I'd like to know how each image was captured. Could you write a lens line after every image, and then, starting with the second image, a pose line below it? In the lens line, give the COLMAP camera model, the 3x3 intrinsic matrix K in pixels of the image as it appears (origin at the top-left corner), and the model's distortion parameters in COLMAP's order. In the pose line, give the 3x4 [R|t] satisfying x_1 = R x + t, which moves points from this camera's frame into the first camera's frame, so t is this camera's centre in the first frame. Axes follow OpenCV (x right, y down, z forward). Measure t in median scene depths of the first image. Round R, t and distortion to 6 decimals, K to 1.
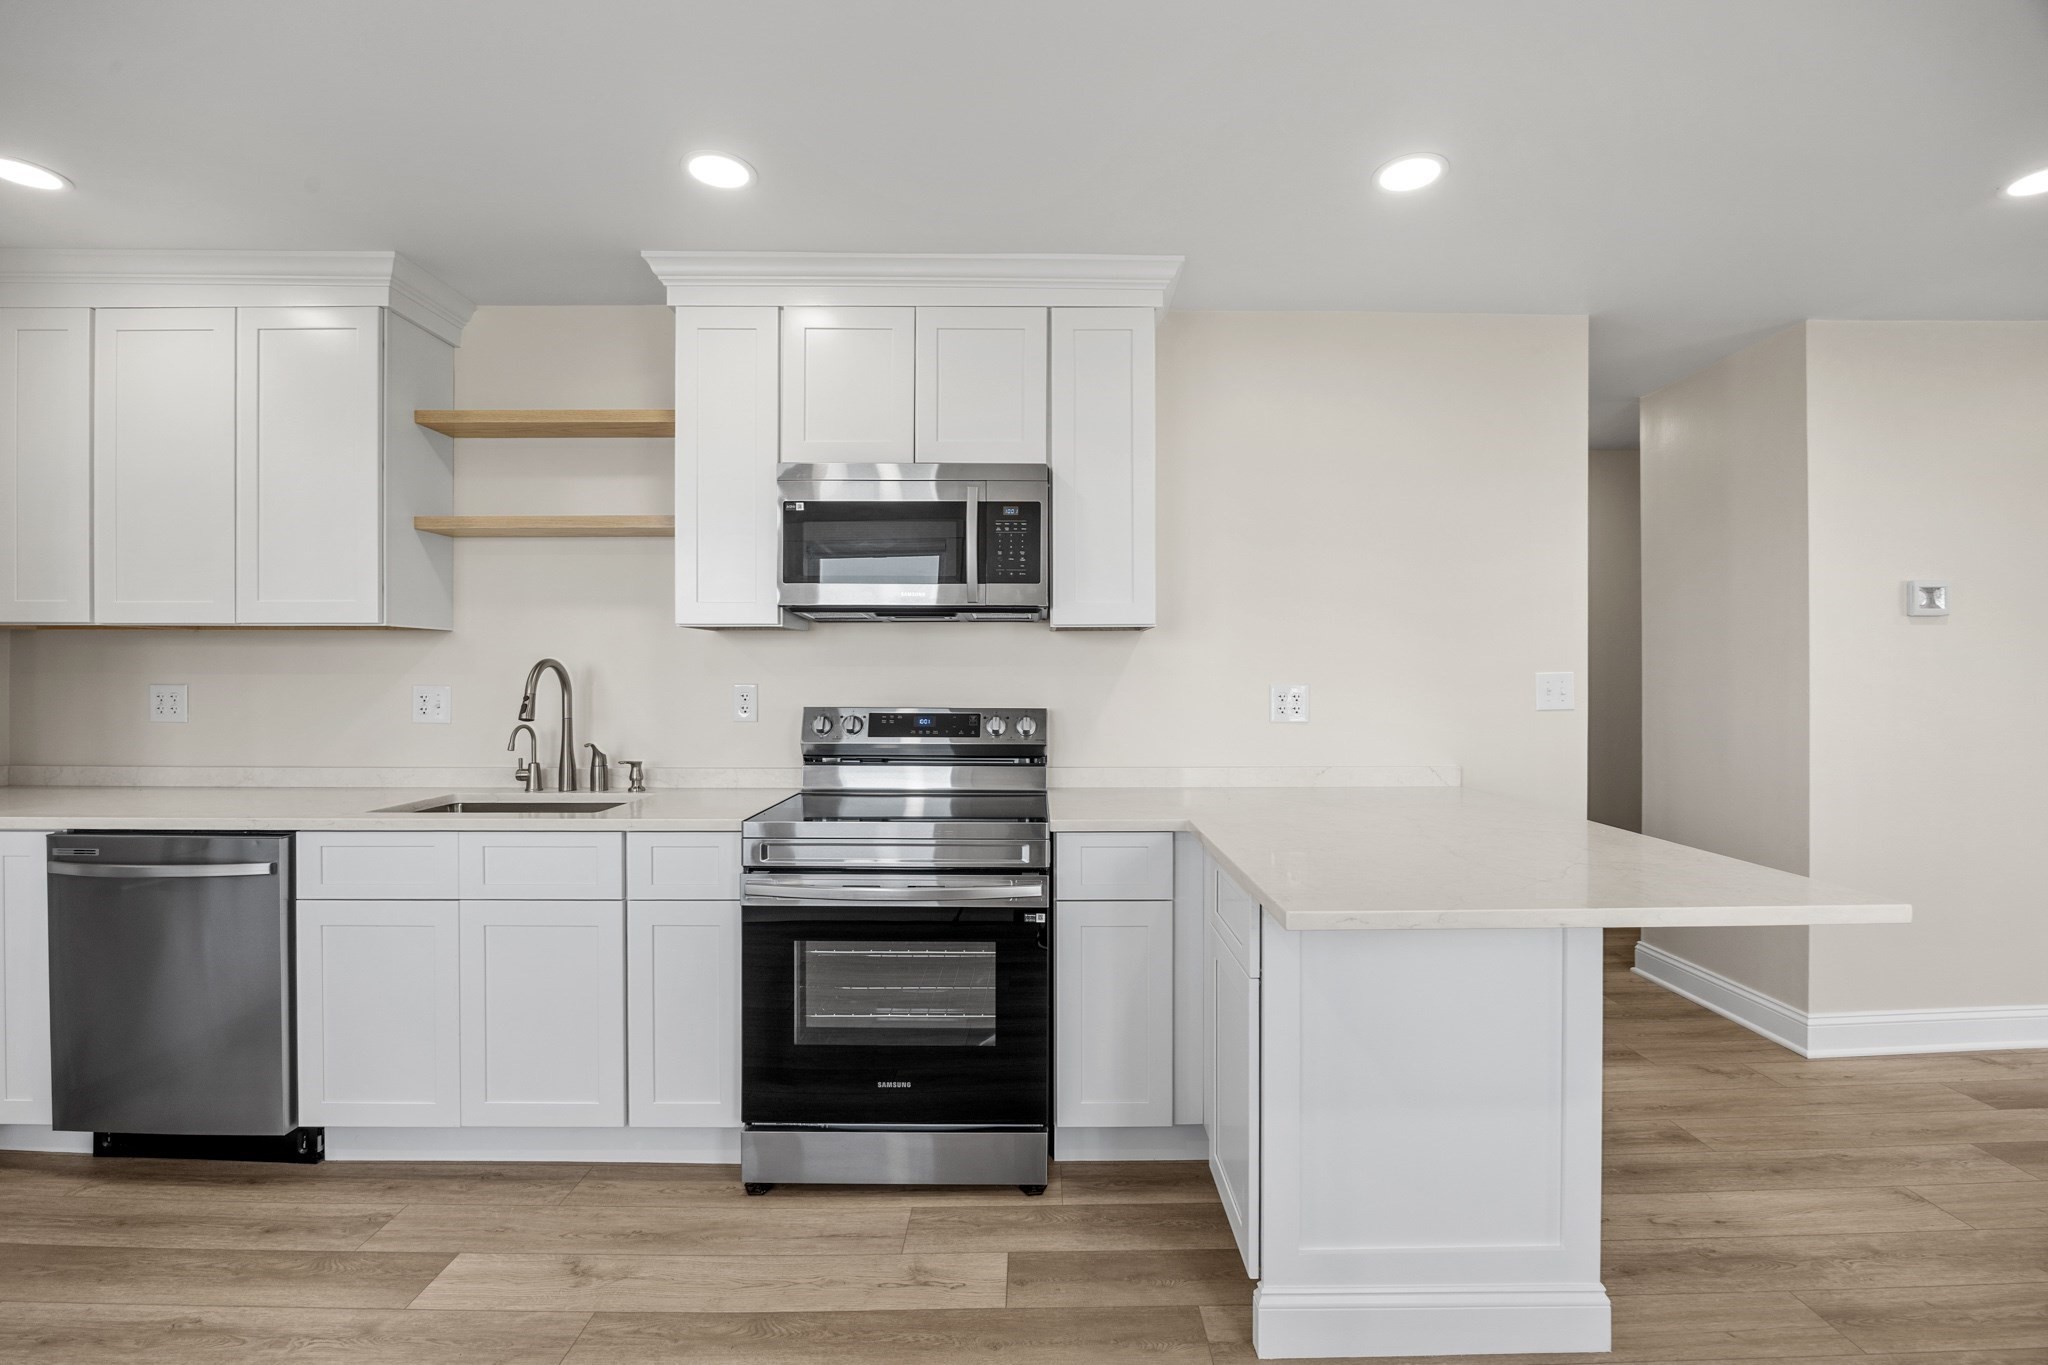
lens RADIAL K [[875.7, 0, 1030.3], [0, 875.7, 686.3], [0, 0, 1]] dist [-0.009887, -0.001060]
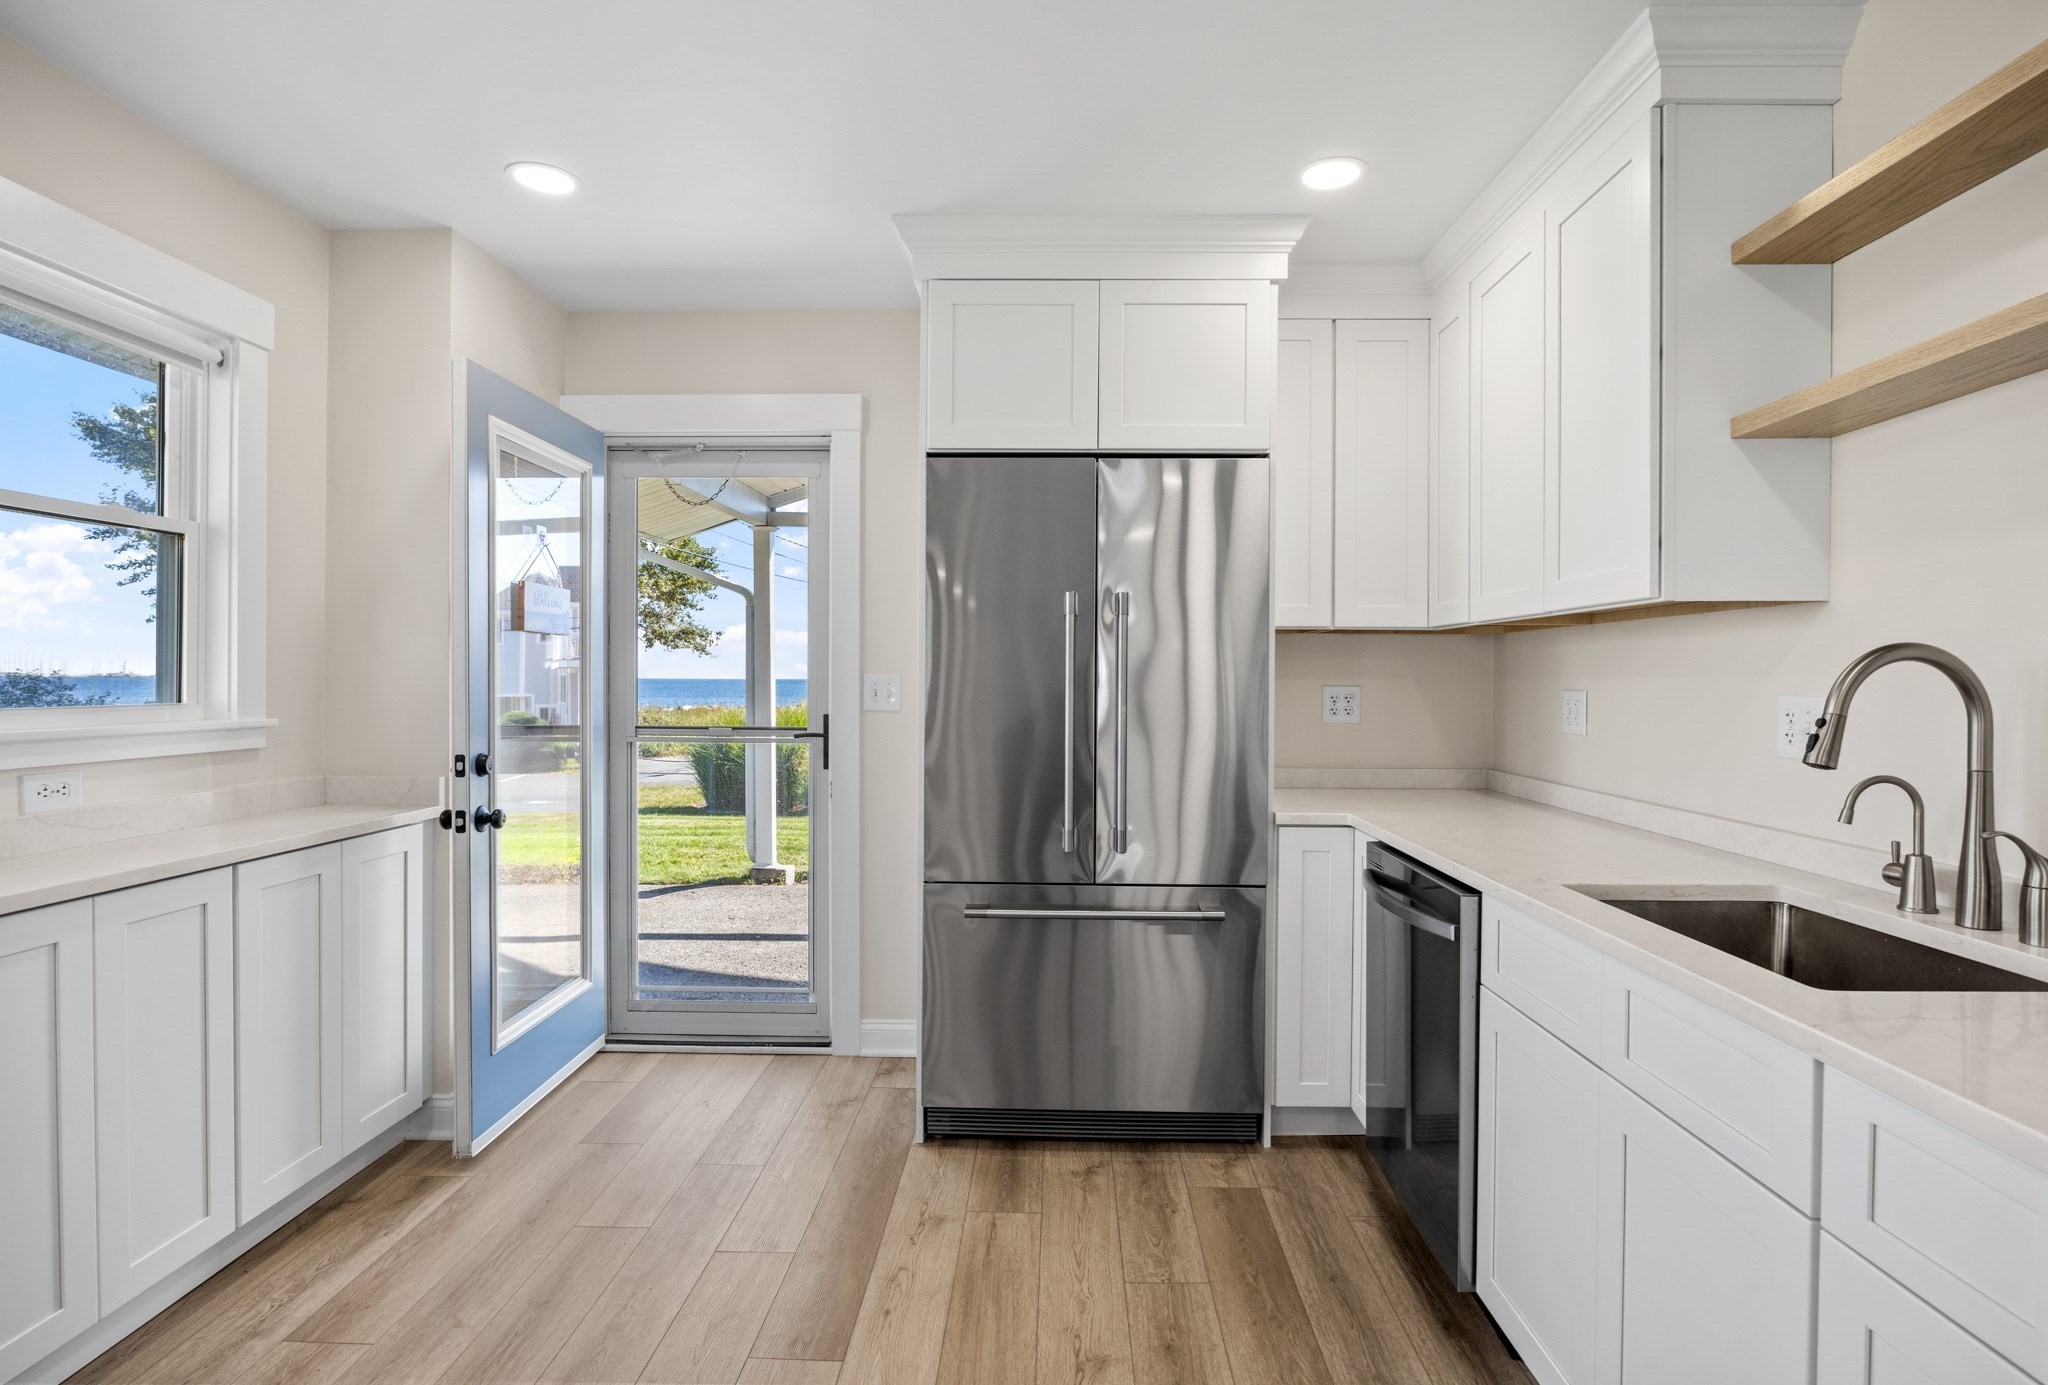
lens RADIAL K [[1017.0, 0, 1026.4], [0, 1017.0, 688.3], [0, 0, 1]] dist [-0.020133, -0.000635]
pose [[-0.036546, 0.006588, -0.999310, 0.017062], [-0.012289, 0.999900, 0.007041, -0.004947], [0.999256, 0.012538, -0.036462, 0.627004]]
